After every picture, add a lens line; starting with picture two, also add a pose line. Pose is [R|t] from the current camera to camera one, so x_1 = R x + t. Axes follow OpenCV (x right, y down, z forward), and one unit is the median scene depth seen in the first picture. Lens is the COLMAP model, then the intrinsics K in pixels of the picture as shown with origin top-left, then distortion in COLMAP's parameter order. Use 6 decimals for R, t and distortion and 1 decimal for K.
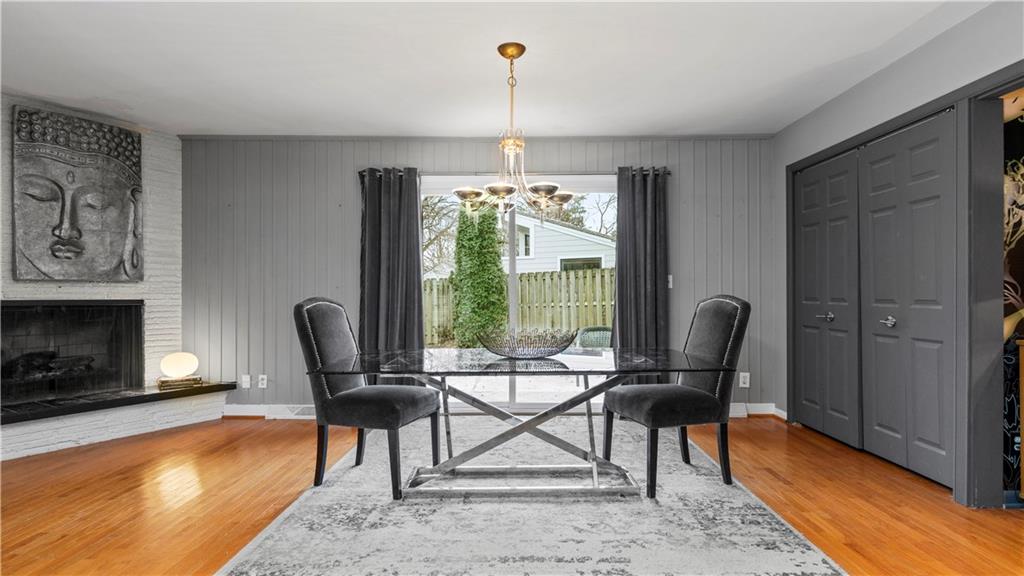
lens RADIAL K [[544.5, 0, 505.7], [0, 544.5, 296.6], [0, 0, 1]] dist [0.011586, -0.009553]
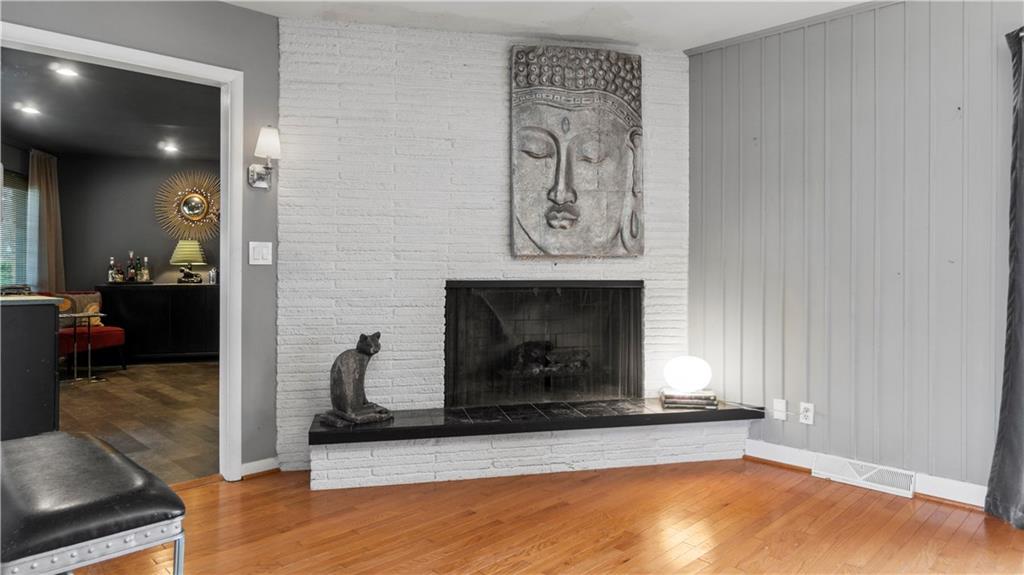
lens RADIAL K [[626.3, 0, 509.3], [0, 626.3, 267.7], [0, 0, 1]] dist [0.004315, 0.000419]
pose [[0.711808, -0.001257, -0.702373, -0.213008], [-0.003458, 0.999980, -0.005294, -0.007040], [0.702365, 0.006197, 0.711790, 0.291215]]
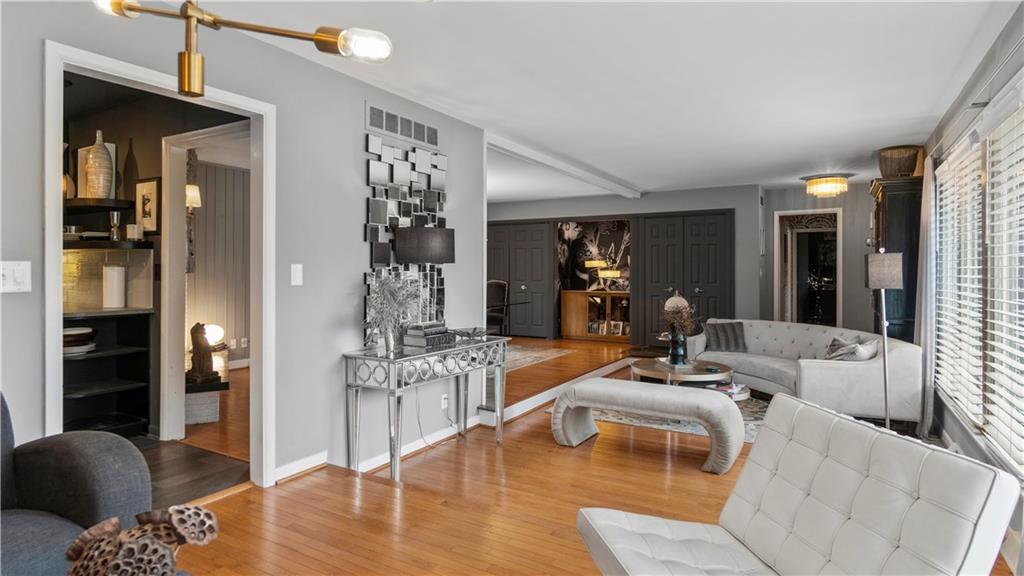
lens RADIAL K [[544.5, 0, 505.7], [0, 544.5, 296.6], [0, 0, 1]] dist [0.011586, -0.009553]
pose [[0.504937, -0.038506, 0.862297, -1.487197], [0.001557, 0.999043, 0.043701, -0.025432], [-0.863155, -0.020723, 0.504514, -0.310896]]
